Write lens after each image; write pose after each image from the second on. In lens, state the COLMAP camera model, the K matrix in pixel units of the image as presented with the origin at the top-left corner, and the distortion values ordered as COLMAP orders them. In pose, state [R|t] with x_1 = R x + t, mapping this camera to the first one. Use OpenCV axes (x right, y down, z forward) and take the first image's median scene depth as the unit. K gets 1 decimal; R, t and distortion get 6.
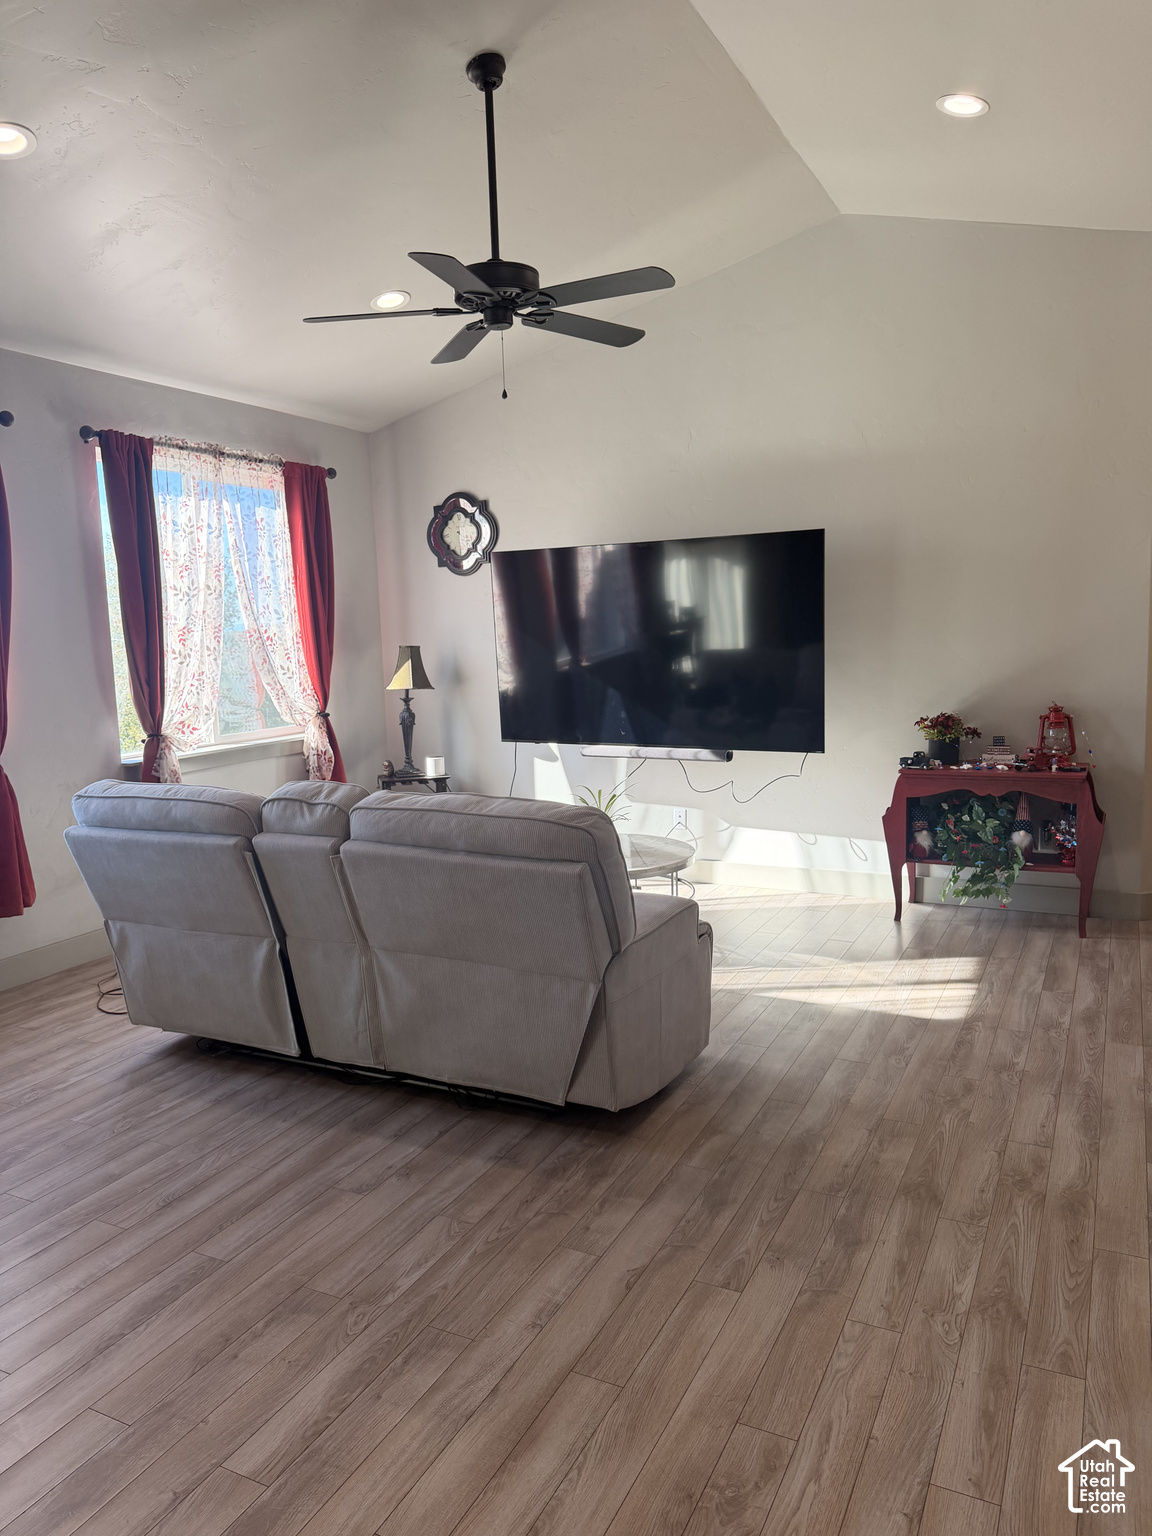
lens RADIAL K [[1086.8, 0, 571.6], [0, 1086.8, 766.7], [0, 0, 1]] dist [0.107100, -0.167003]
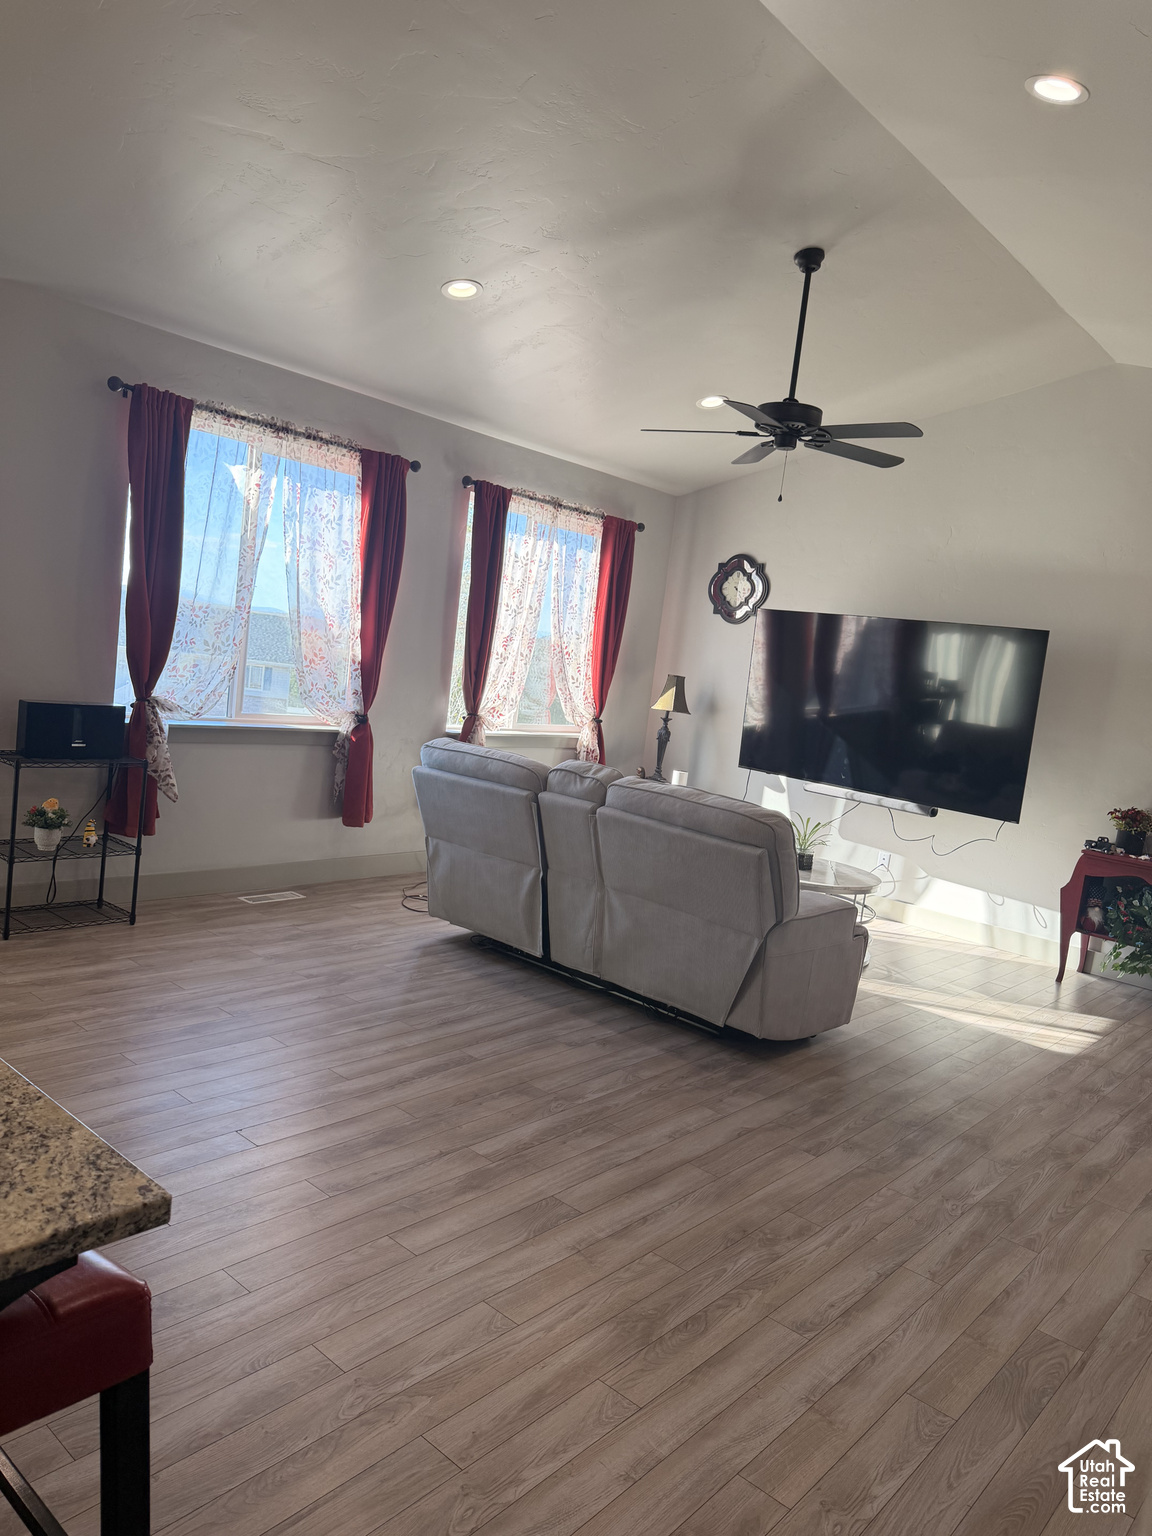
lens RADIAL K [[1086.8, 0, 571.6], [0, 1086.8, 766.7], [0, 0, 1]] dist [0.107100, -0.167003]
pose [[0.957189, 0.172984, -0.232091, 0.051878], [-0.179801, 0.983667, -0.008379, 0.026690], [0.226851, 0.049750, 0.972658, -0.268764]]
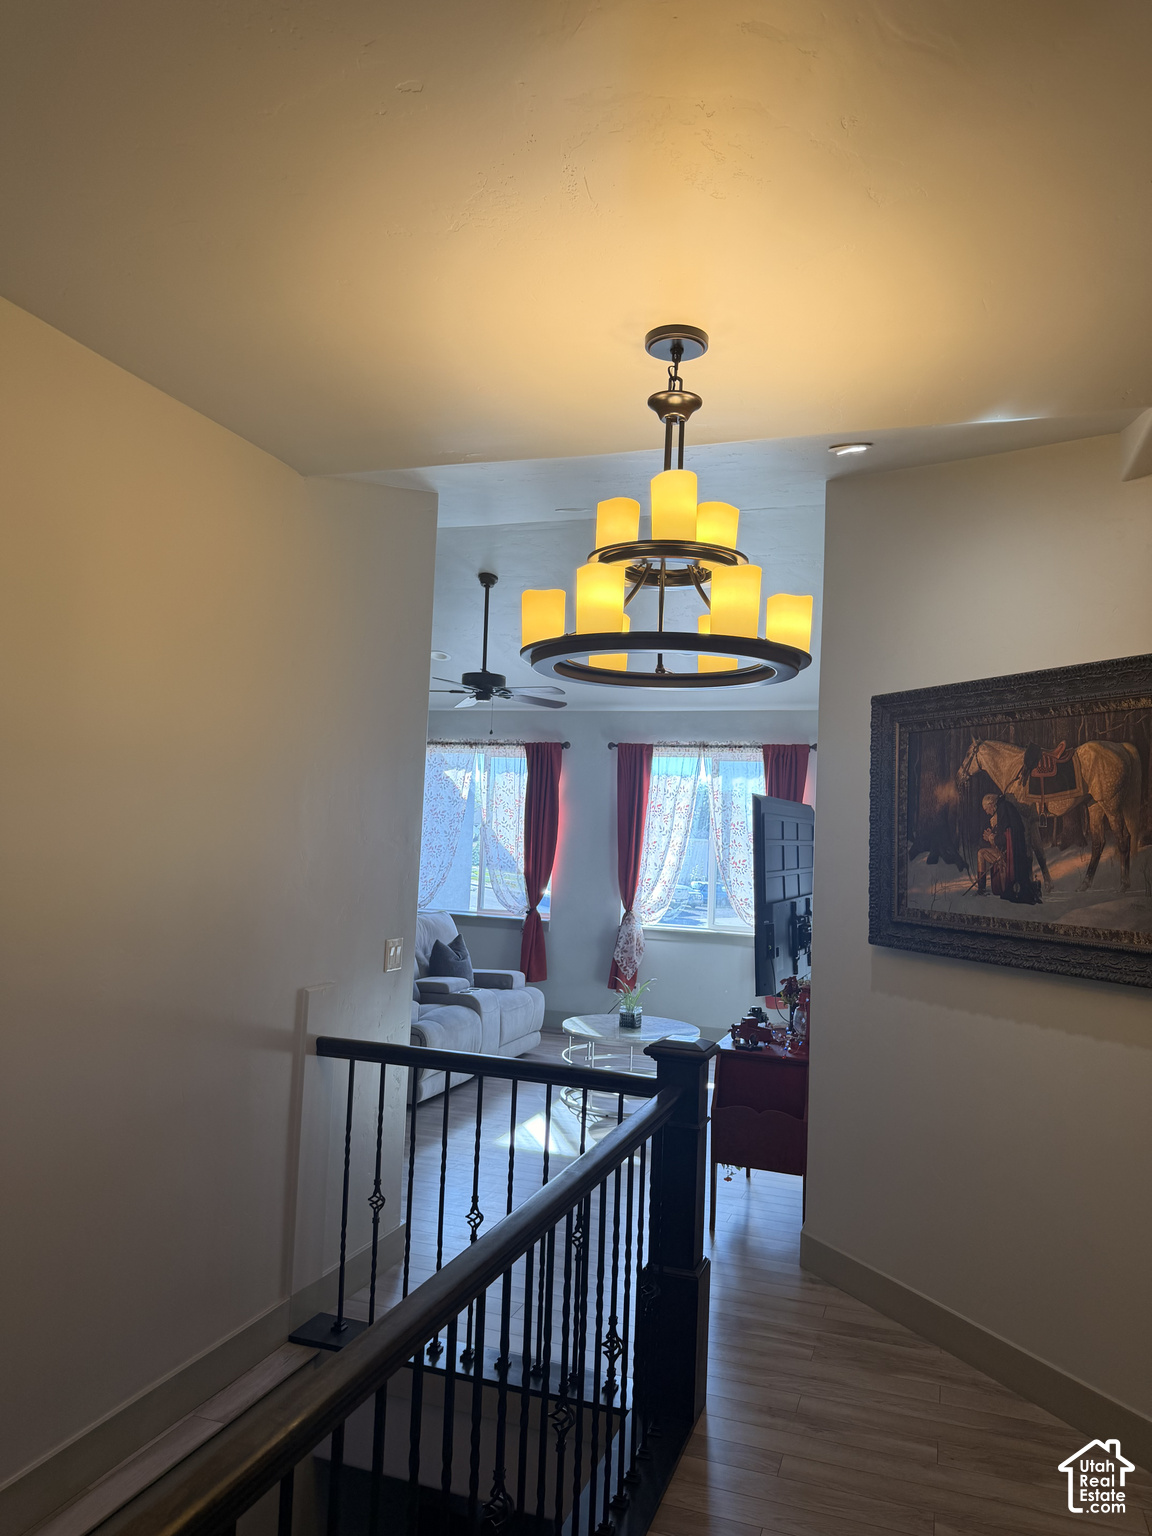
lens RADIAL K [[1086.8, 0, 571.6], [0, 1086.8, 766.7], [0, 0, 1]] dist [0.107100, -0.167003]
pose [[0.114741, -0.026627, -0.993039, 1.578255], [-0.170937, 0.984201, -0.046141, -0.190100], [0.978578, 0.175041, 0.108377, 0.823874]]
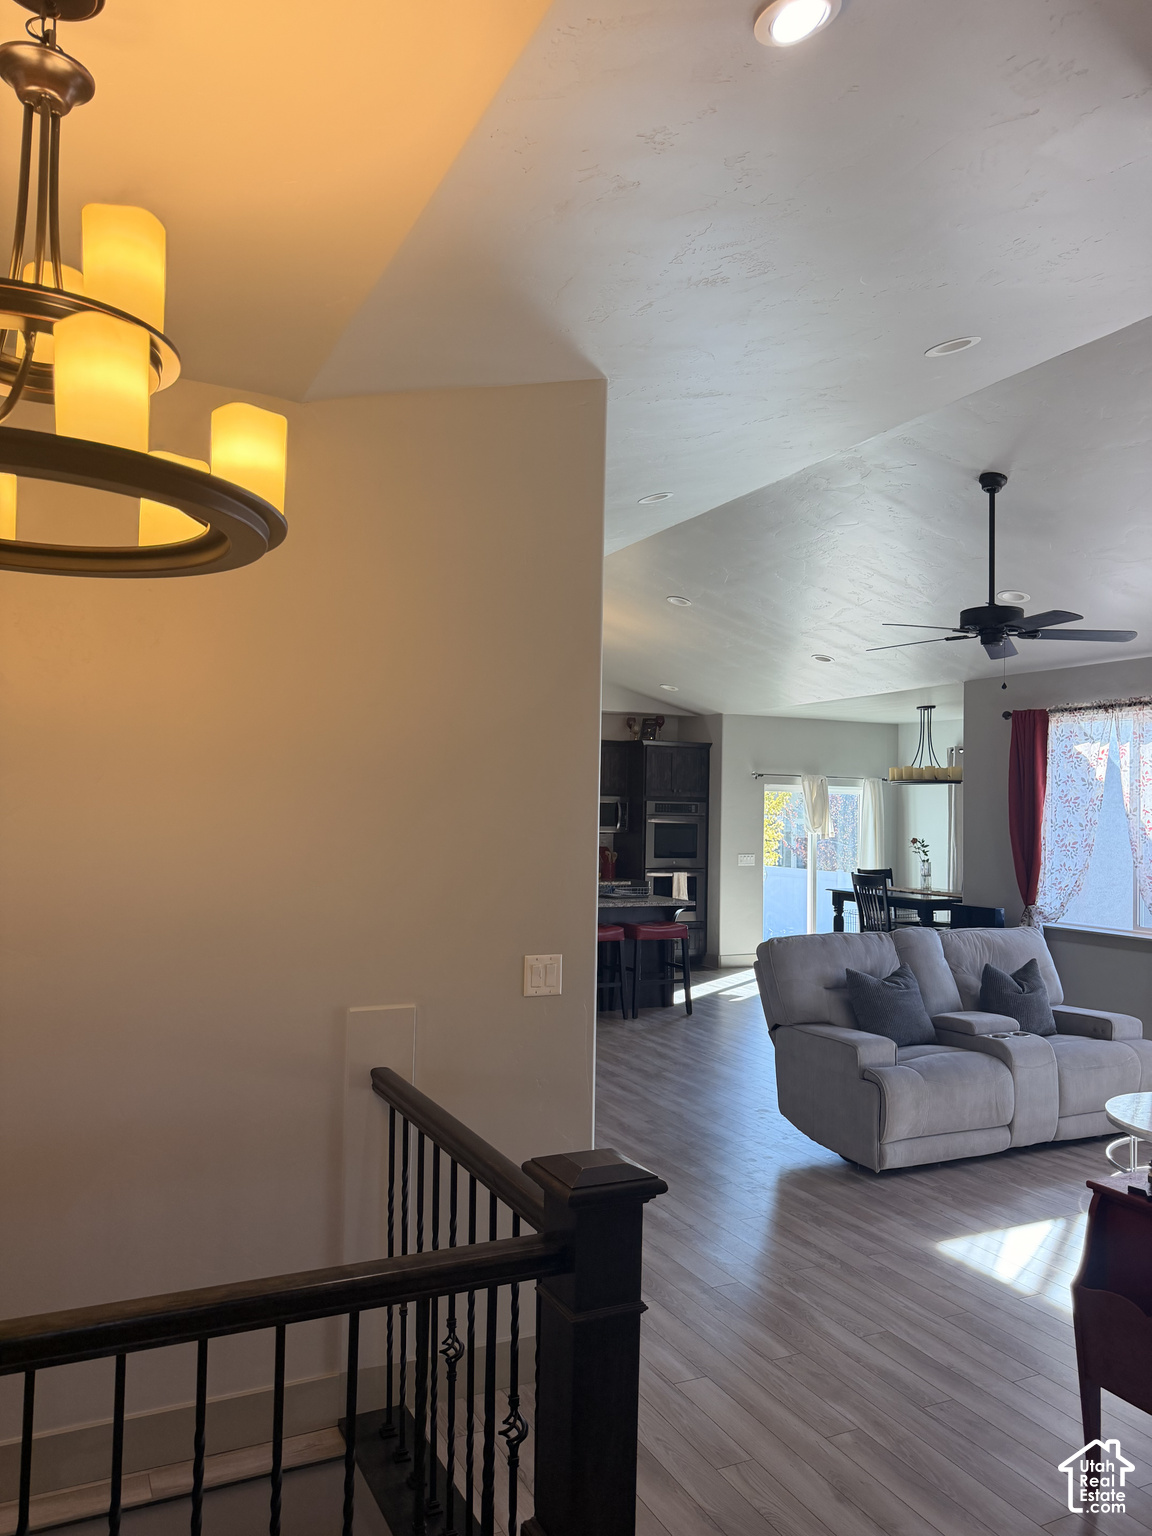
lens RADIAL K [[1086.8, 0, 571.6], [0, 1086.8, 766.7], [0, 0, 1]] dist [0.107100, -0.167003]
pose [[-0.607122, -0.012932, -0.794504, 1.199577], [-0.100578, 0.993076, 0.060694, -0.232171], [0.788218, 0.116758, -0.604219, 1.239737]]
